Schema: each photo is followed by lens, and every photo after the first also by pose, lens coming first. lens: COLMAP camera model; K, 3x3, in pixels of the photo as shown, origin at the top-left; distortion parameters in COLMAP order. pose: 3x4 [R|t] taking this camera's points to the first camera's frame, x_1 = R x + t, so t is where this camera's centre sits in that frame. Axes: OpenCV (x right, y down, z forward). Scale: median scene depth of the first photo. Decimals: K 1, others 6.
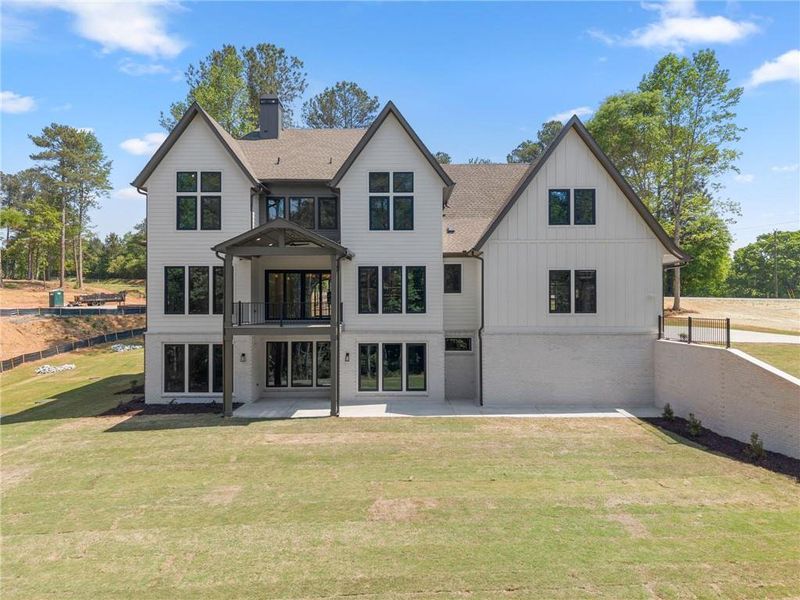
lens RADIAL K [[373.0, 0, 400.0], [0, 373.0, 305.6], [0, 0, 1]] dist [0.000257, -0.000012]
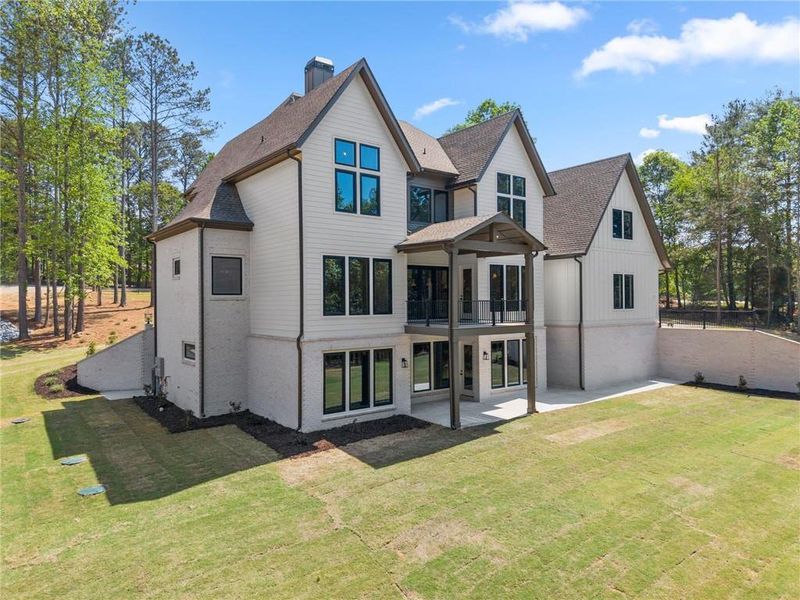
lens RADIAL K [[536.6, 0, 400.0], [0, 536.6, 300.0], [0, 0, 1]] dist [0.004156, 0.000361]
pose [[0.803795, -0.001149, 0.594906, -1.164892], [0.008051, 0.999928, -0.008947, 0.001393], [-0.594853, 0.011981, 0.803746, -0.013417]]
